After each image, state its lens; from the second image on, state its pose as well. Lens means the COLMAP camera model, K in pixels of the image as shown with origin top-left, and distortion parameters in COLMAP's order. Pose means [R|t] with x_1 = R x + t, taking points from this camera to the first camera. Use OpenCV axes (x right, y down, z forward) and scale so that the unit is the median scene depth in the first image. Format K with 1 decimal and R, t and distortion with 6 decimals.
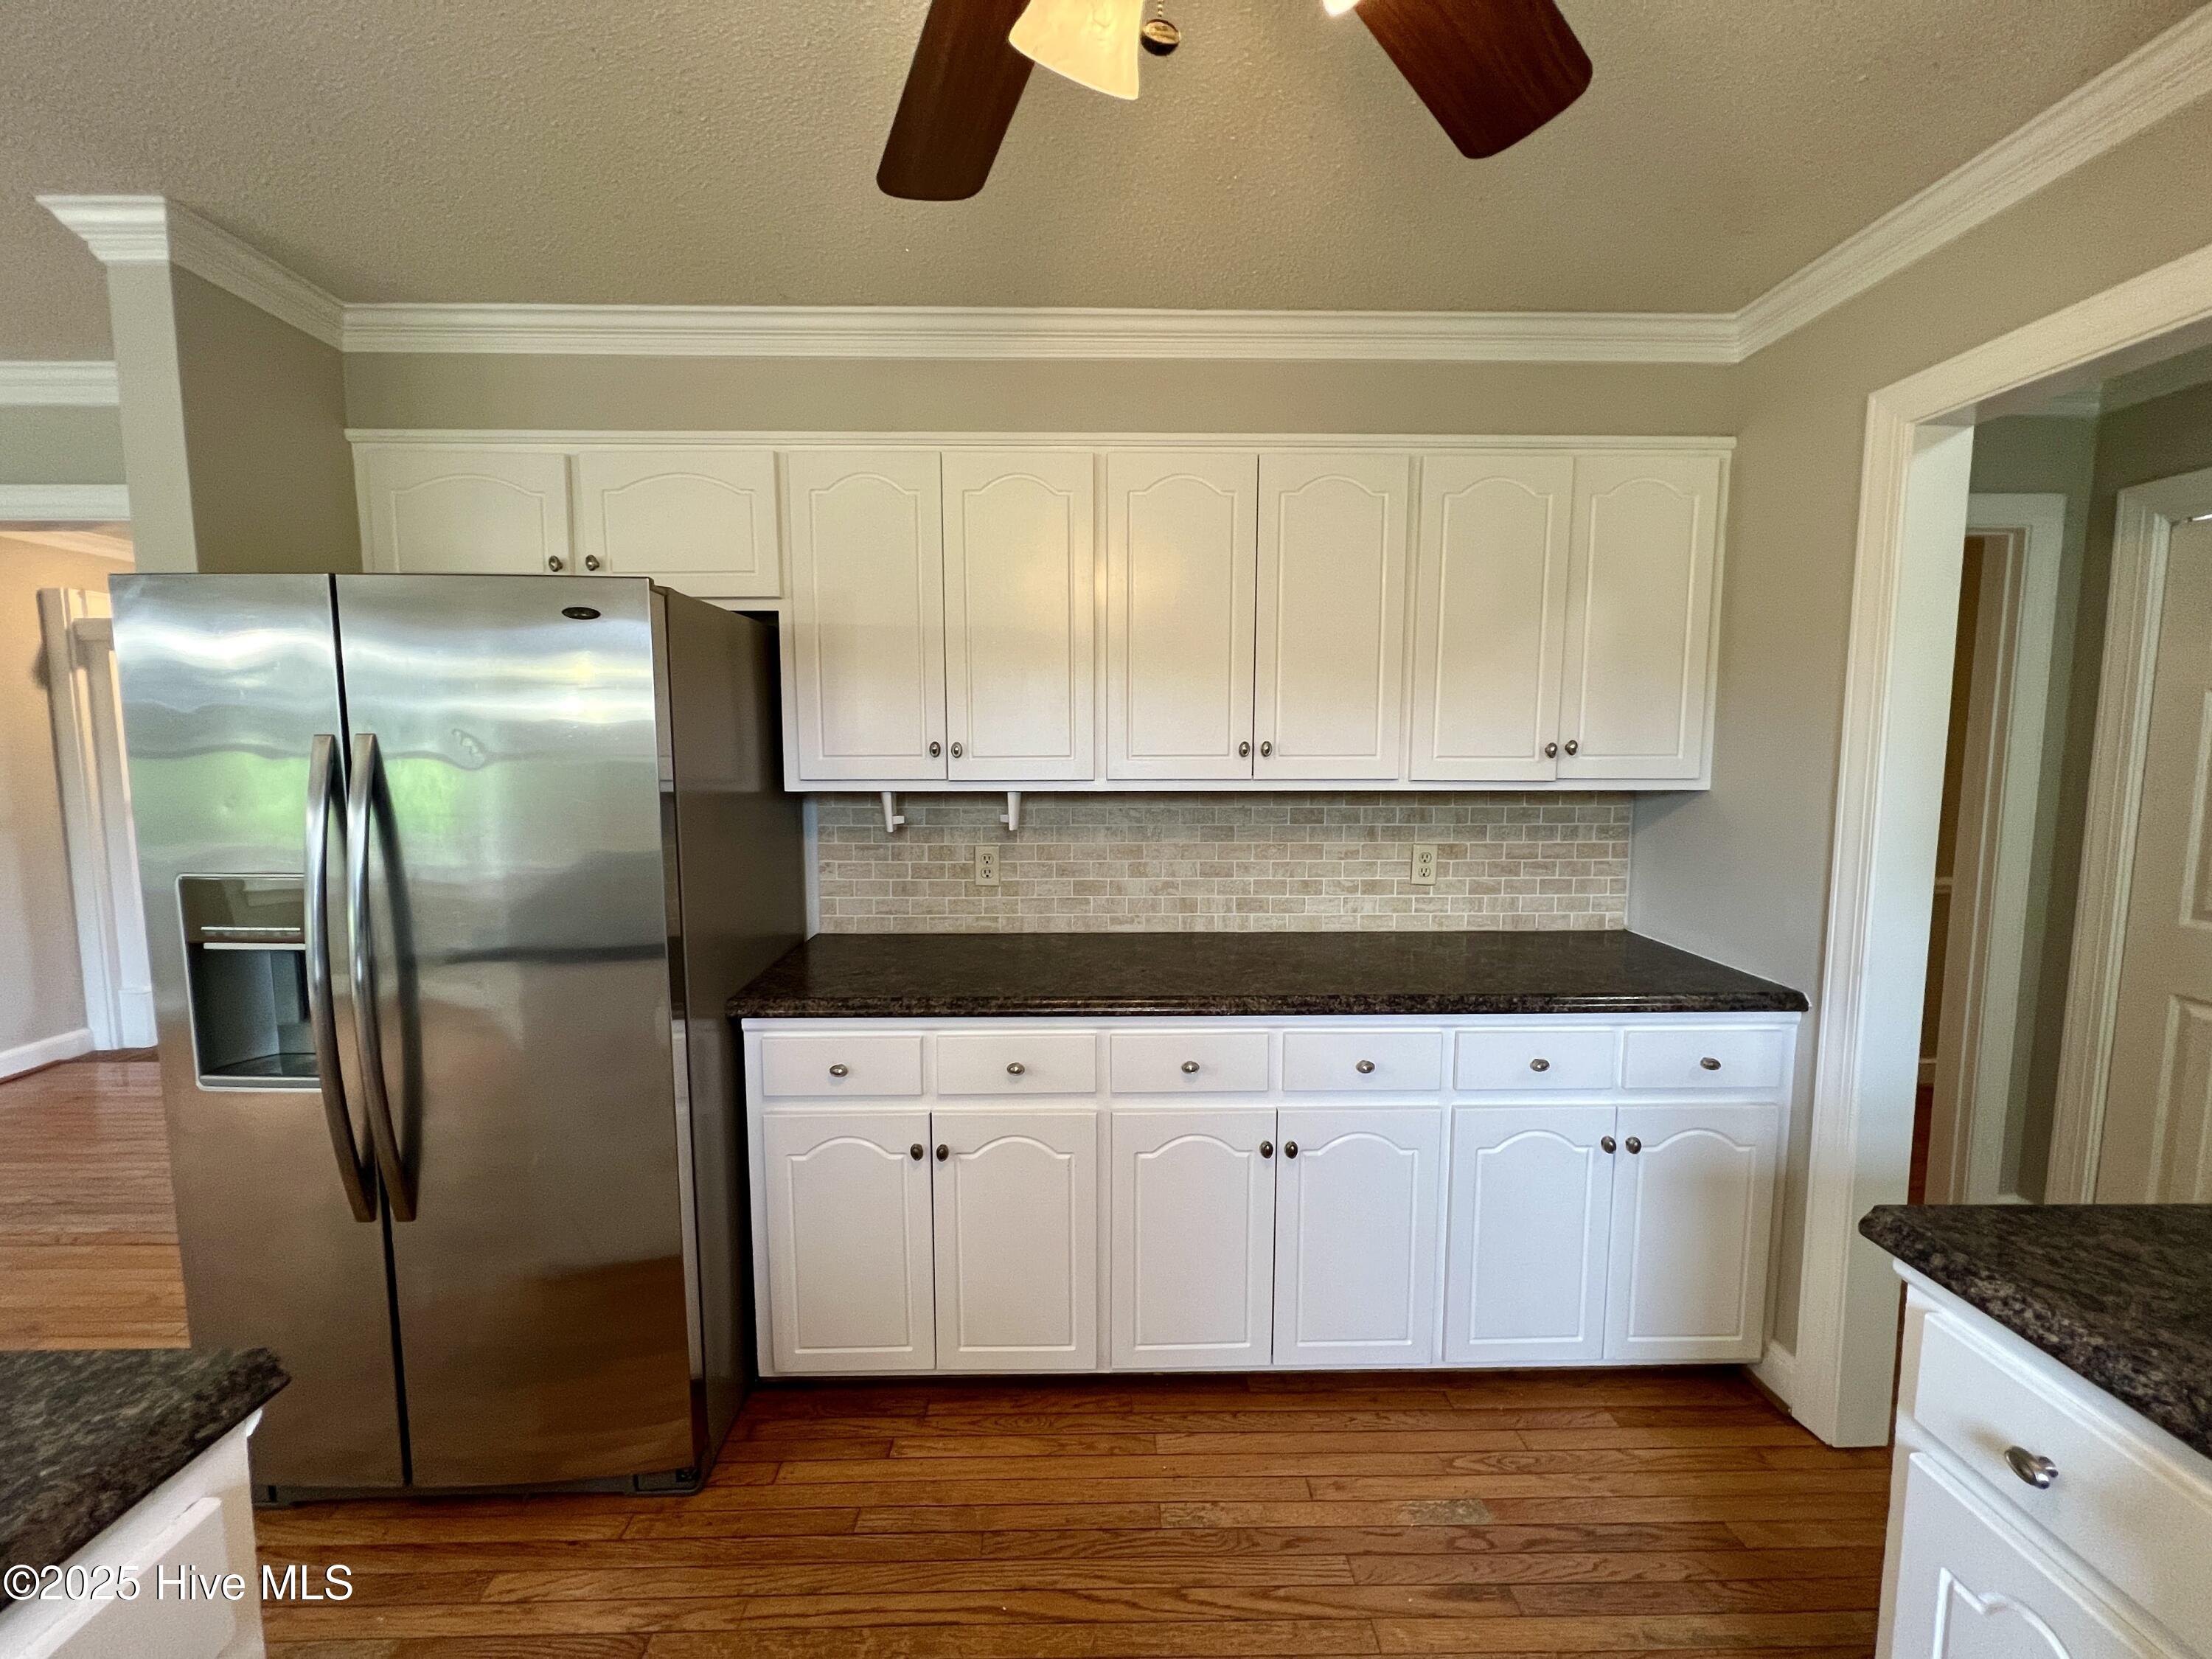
lens RADIAL K [[888.6, 0, 1105.4], [0, 888.6, 823.6], [0, 0, 1]] dist [-0.002291, 0.000584]
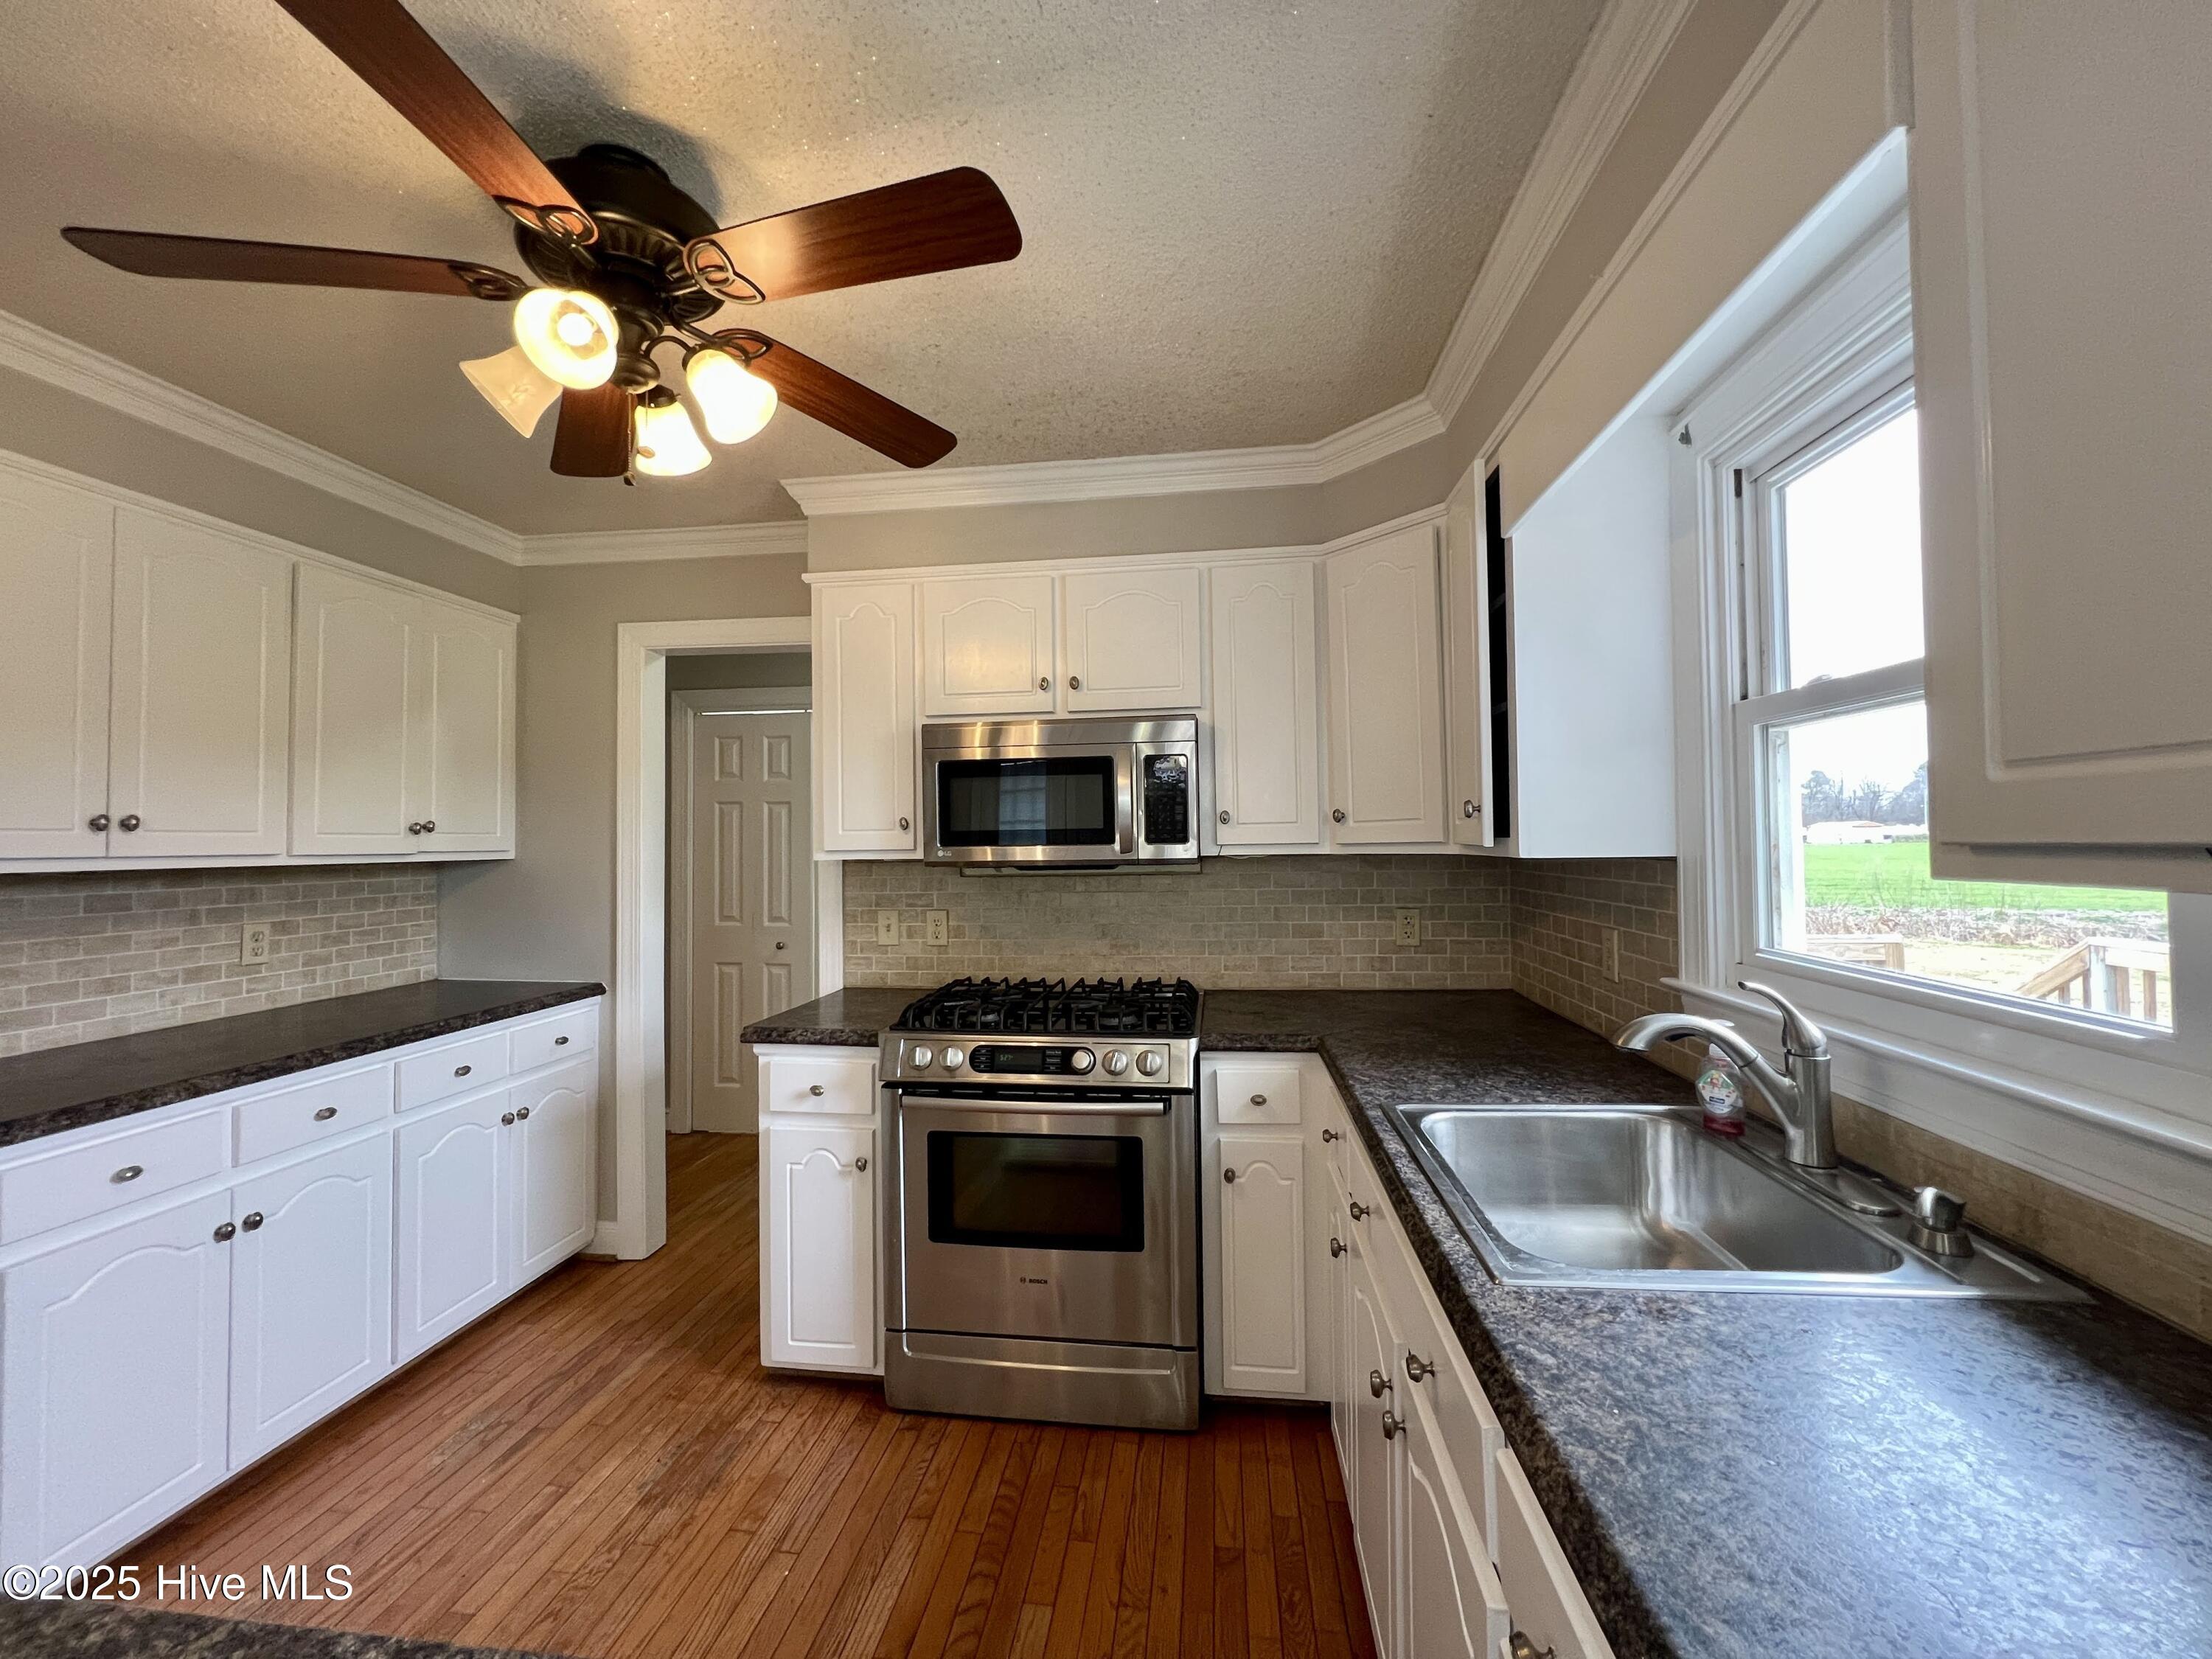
lens RADIAL K [[888.6, 0, 1106.3], [0, 888.6, 824.2], [0, 0, 1]] dist [-0.002291, 0.000584]
pose [[0.141352, 0.017010, 0.989813, -0.589718], [0.099467, 0.994549, -0.031296, 0.045762], [-0.984950, 0.102877, 0.138889, -0.114950]]
